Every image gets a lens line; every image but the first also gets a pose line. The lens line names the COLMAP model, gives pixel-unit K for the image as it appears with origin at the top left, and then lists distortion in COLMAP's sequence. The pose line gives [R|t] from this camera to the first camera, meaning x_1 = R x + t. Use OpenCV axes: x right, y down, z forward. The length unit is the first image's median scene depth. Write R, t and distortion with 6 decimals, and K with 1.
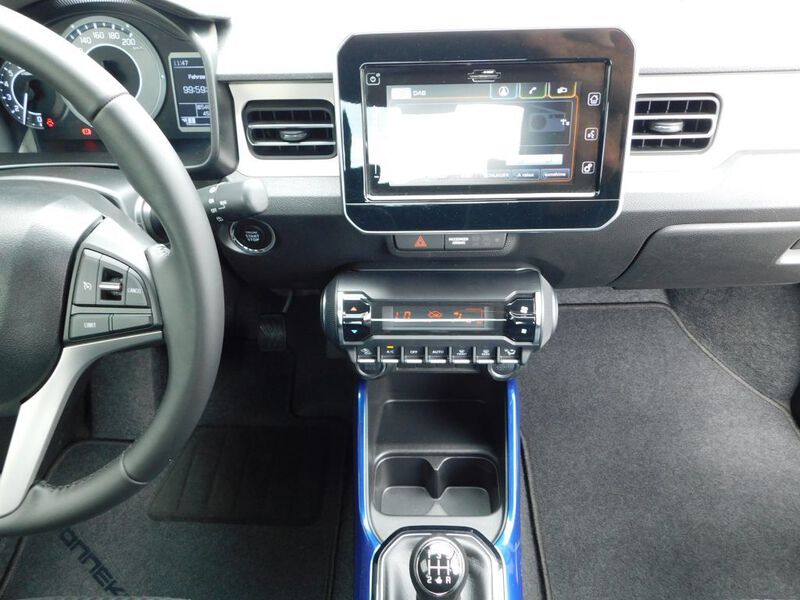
lens RADIAL K [[644.4, 0, 398.5], [0, 644.4, 297.3], [0, 0, 1]] dist [0.005641, 0.000110]
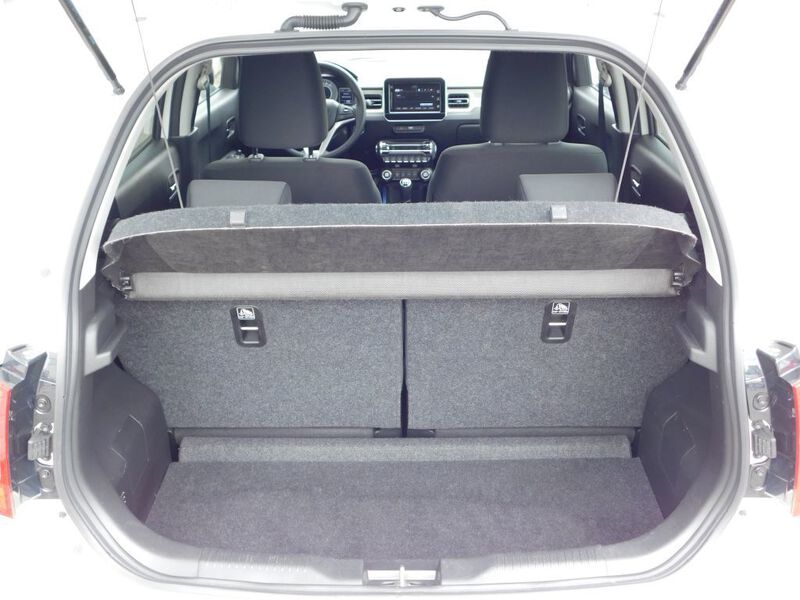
lens RADIAL K [[841.7, 0, 400.4], [0, 841.7, 298.8], [0, 0, 1]] dist [0.004104, 0.000000]
pose [[0.999736, 0.008741, 0.021227, -0.073507], [-0.001542, 0.948145, -0.317836, 2.541443], [-0.022904, 0.317719, 0.947908, -3.579607]]
